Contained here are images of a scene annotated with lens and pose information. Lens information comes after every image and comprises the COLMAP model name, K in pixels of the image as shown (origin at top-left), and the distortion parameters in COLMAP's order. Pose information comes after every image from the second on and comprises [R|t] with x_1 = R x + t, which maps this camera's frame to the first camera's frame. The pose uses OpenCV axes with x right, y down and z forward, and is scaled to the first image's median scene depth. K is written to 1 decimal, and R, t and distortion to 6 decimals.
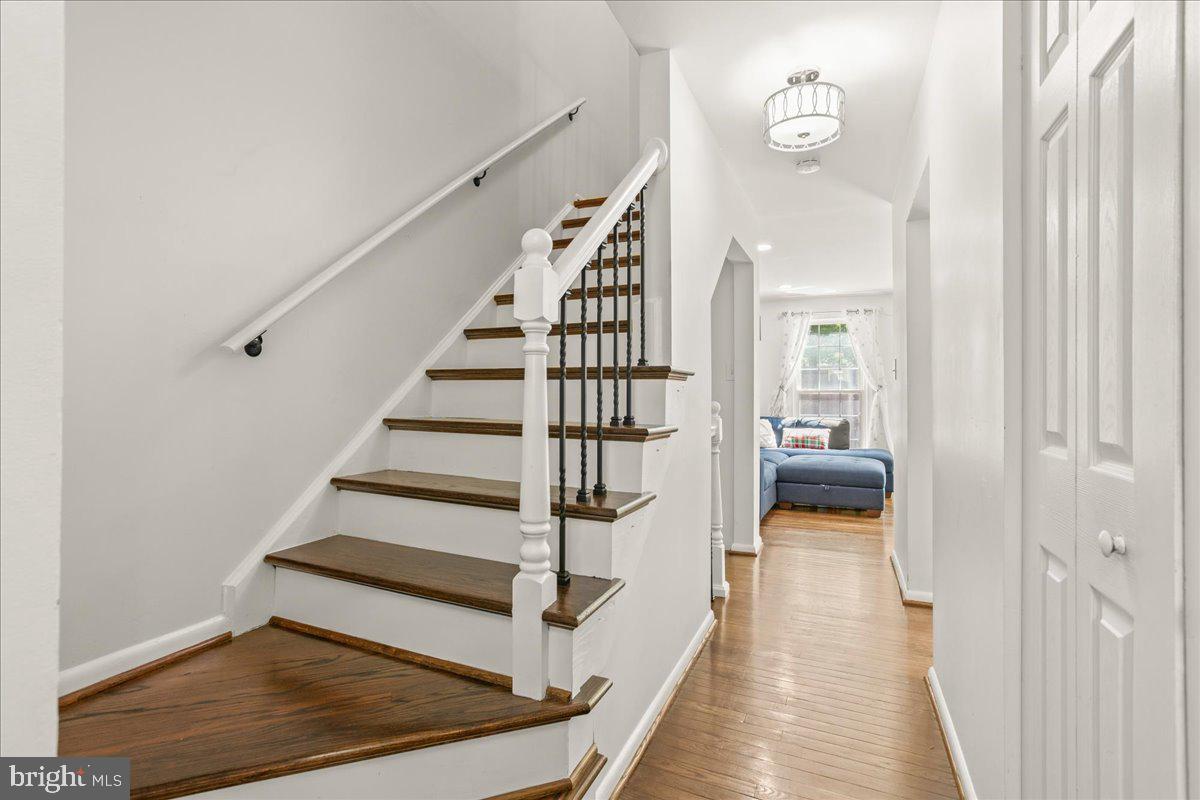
lens RADIAL K [[549.9, 0, 597.5], [0, 549.9, 386.8], [0, 0, 1]] dist [-0.028413, 0.004993]
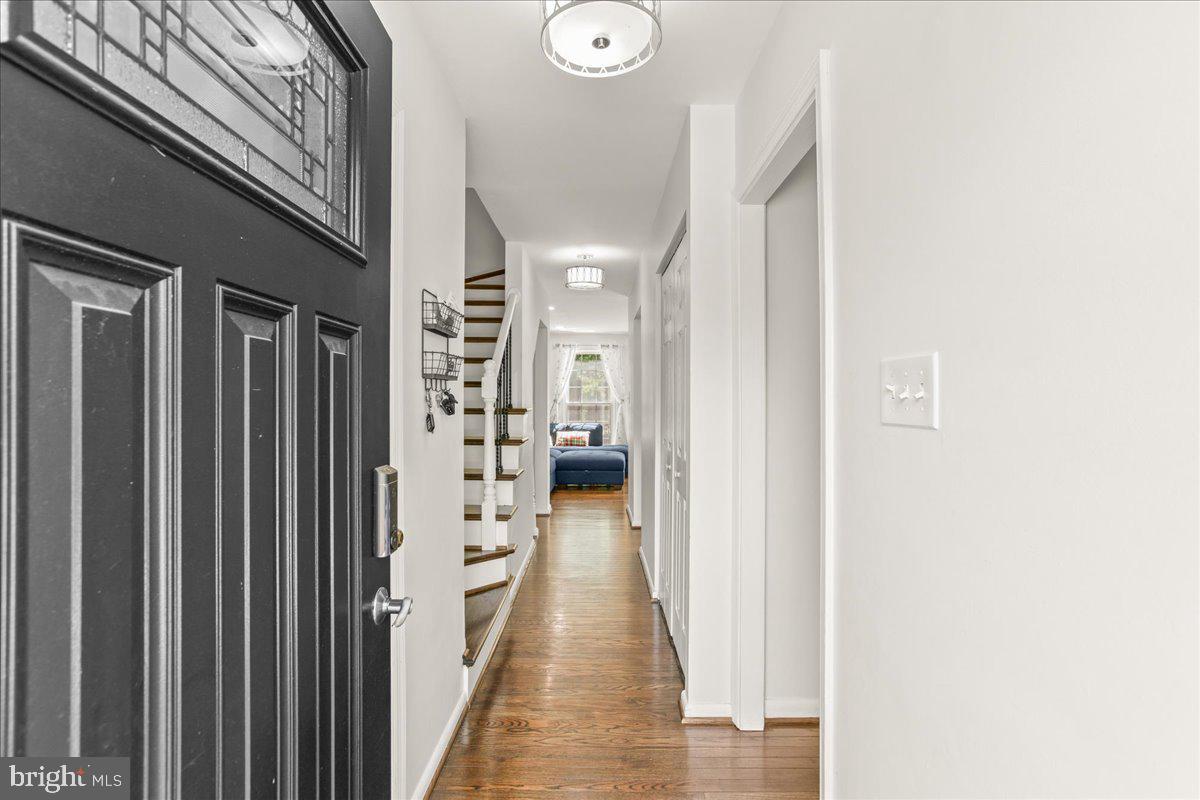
lens RADIAL K [[554.2, 0, 592.6], [0, 554.2, 397.1], [0, 0, 1]] dist [-0.022212, 0.014351]
pose [[0.913931, -0.002714, 0.405860, -0.135565], [-0.004120, 0.999864, 0.015964, -0.032256], [-0.405848, -0.016263, 0.913796, -0.280215]]
